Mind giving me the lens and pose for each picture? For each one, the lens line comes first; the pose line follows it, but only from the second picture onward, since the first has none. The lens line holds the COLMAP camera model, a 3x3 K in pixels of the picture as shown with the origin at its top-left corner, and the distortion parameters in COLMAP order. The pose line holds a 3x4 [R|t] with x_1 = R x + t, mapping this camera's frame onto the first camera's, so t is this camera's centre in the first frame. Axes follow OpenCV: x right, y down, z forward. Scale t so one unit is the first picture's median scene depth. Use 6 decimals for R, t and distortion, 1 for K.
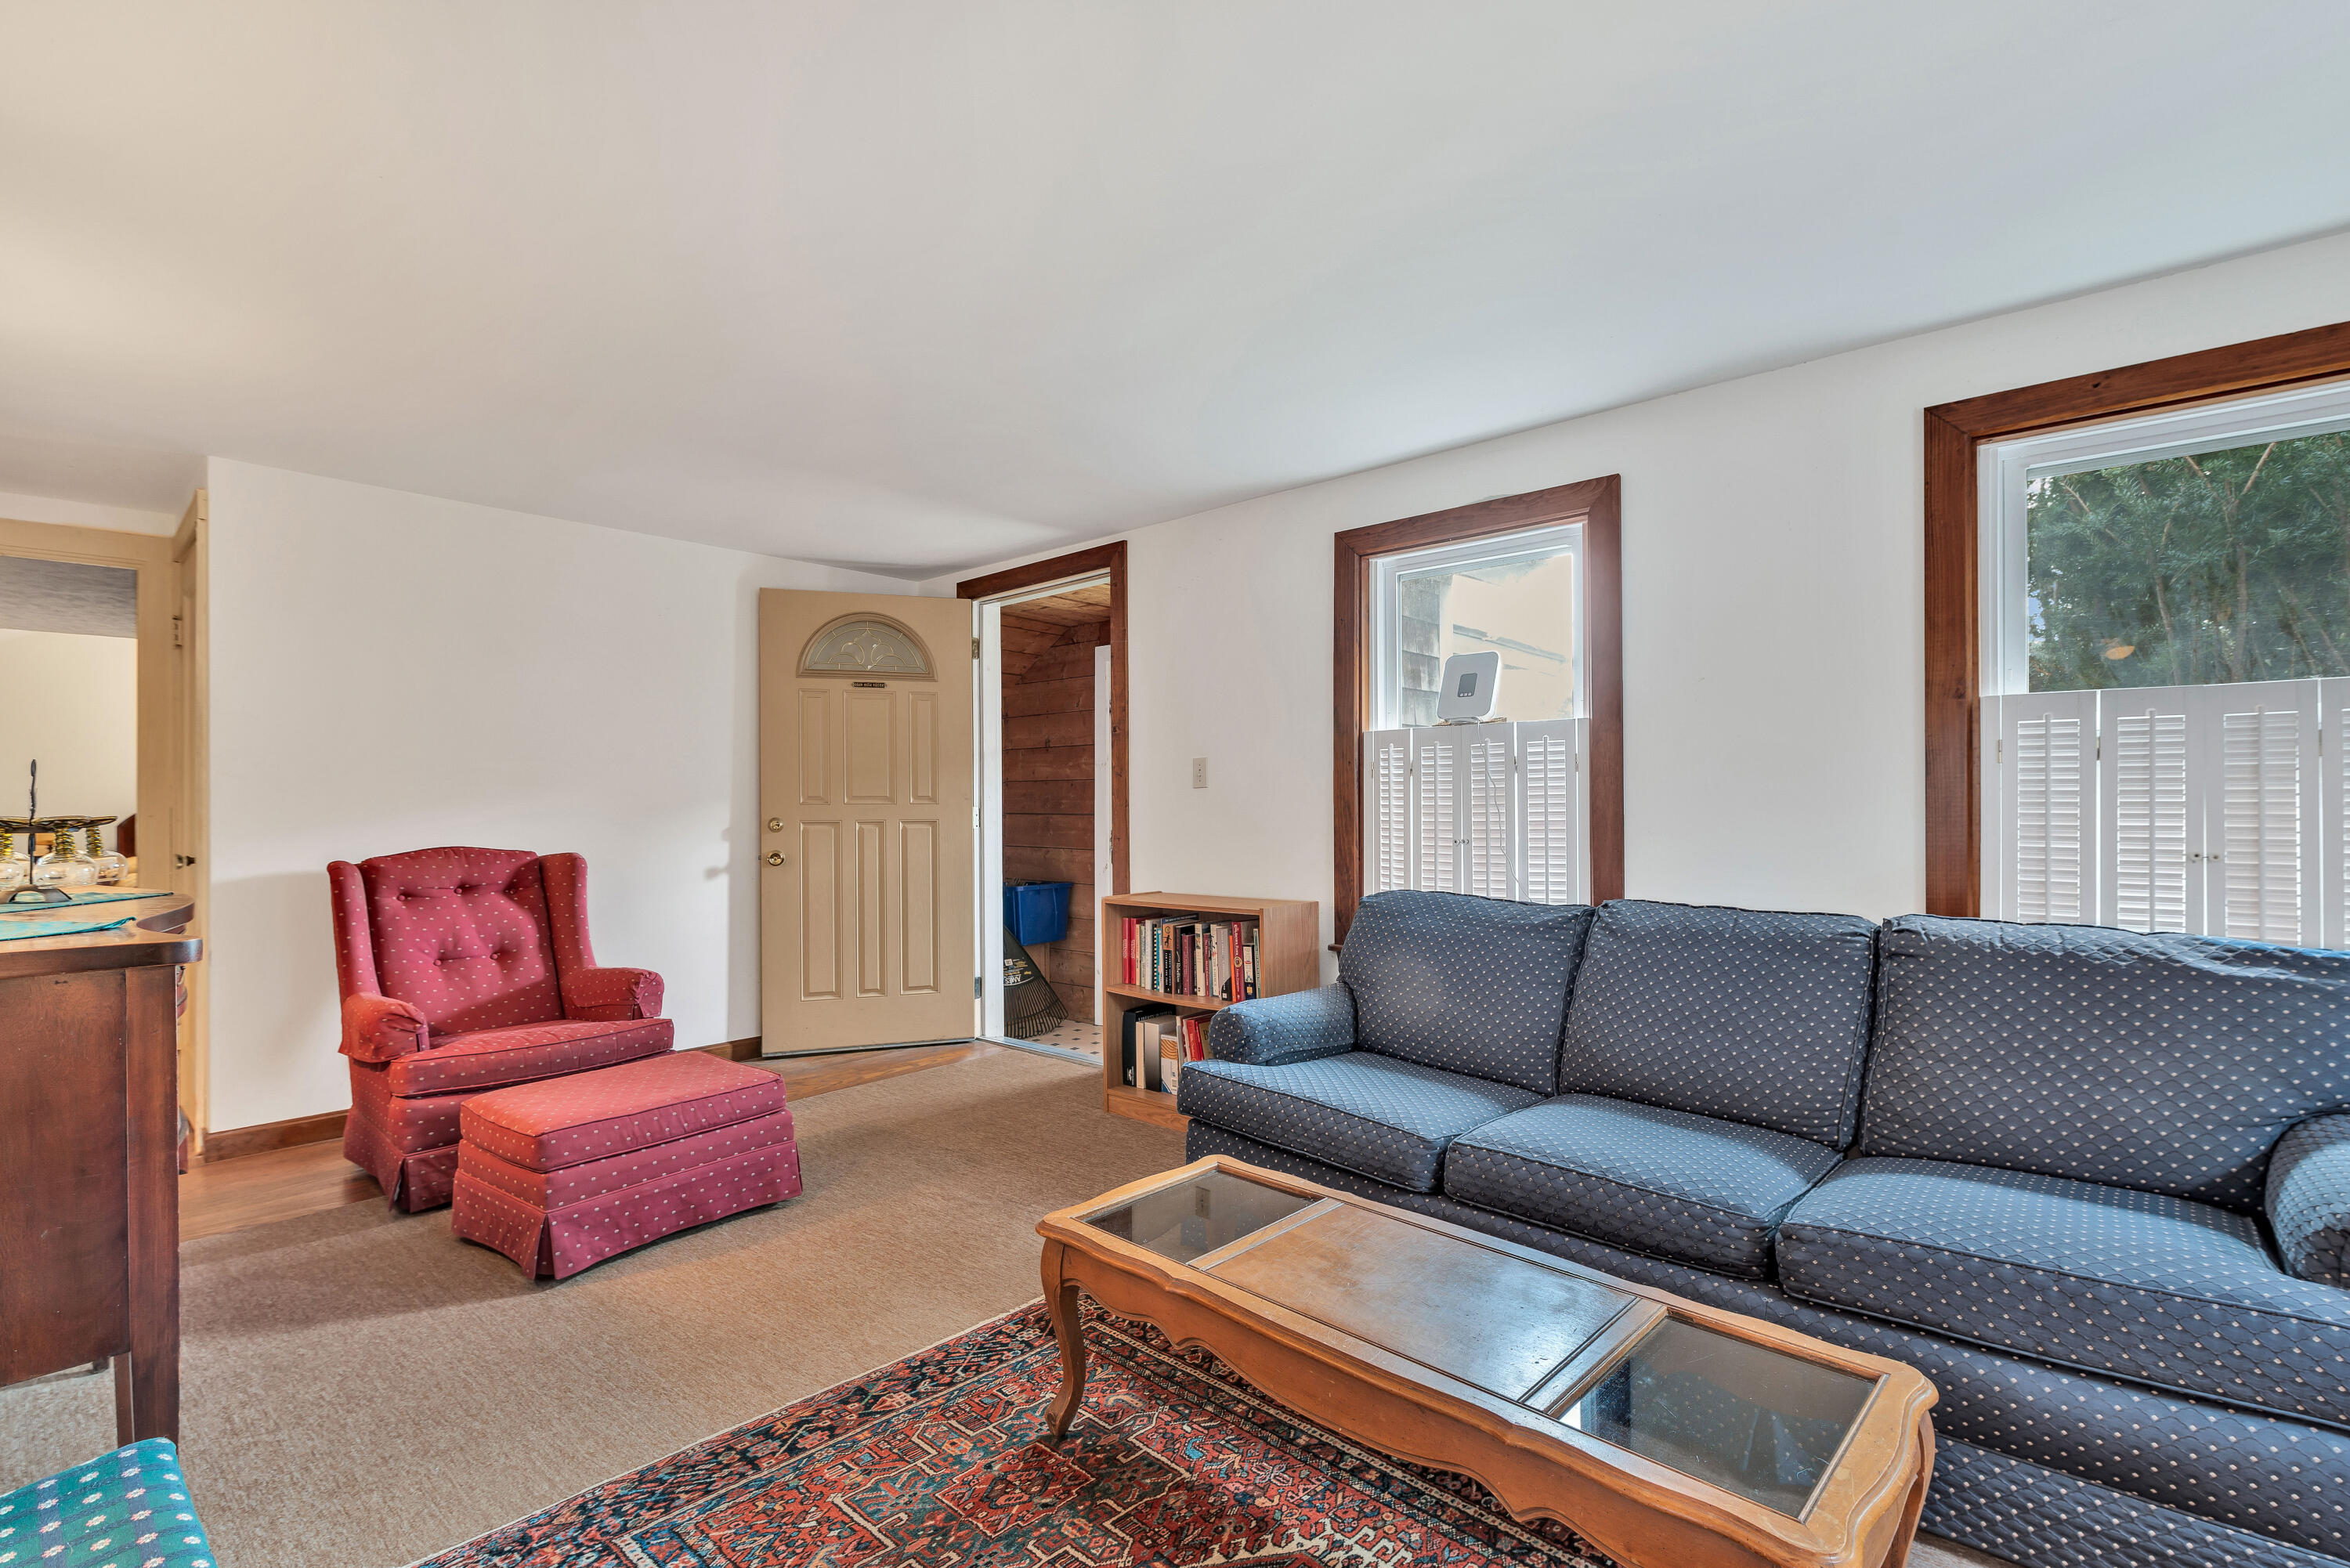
lens RADIAL K [[1097.4, 0, 1190.4], [0, 1097.4, 800.9], [0, 0, 1]] dist [-0.002865, -0.001398]
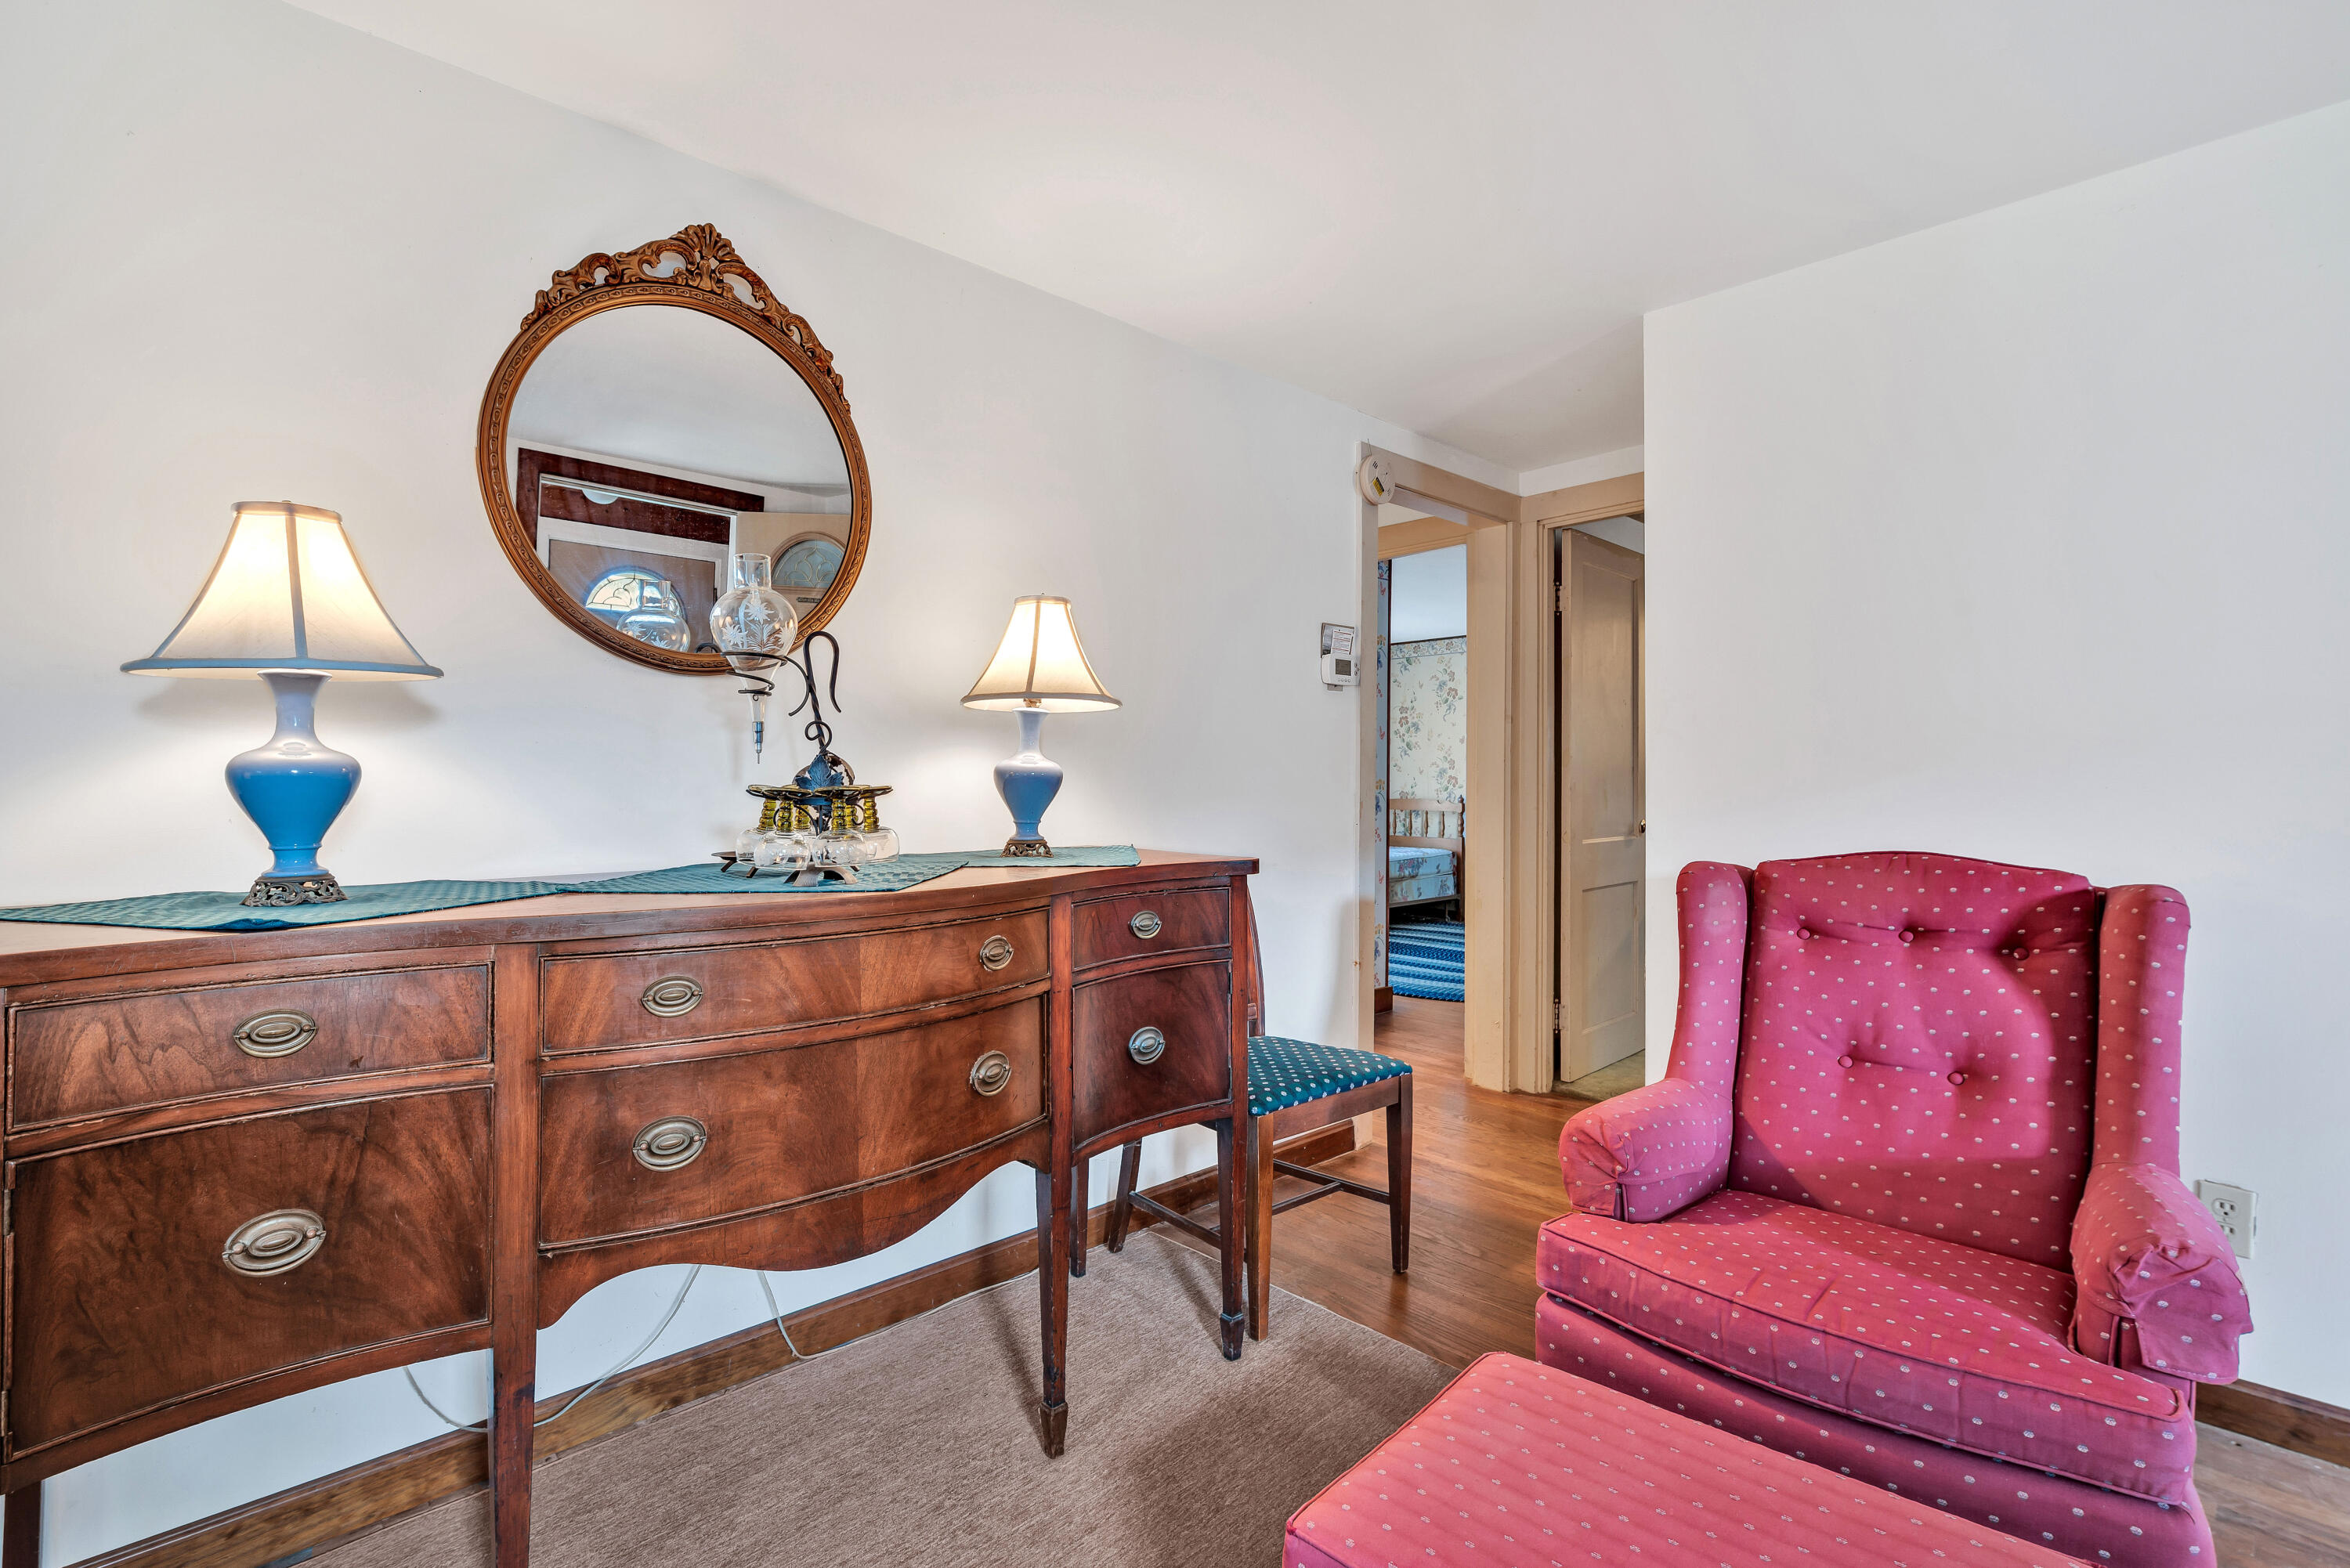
lens RADIAL K [[1097.4, 0, 1217.5], [0, 1097.4, 770.1], [0, 0, 1]] dist [-0.002865, -0.001398]
pose [[-0.070426, -0.004204, -0.997508, -0.112604], [0.001166, 0.999990, -0.004297, 0.003453], [0.997516, -0.001465, -0.070420, 0.699261]]
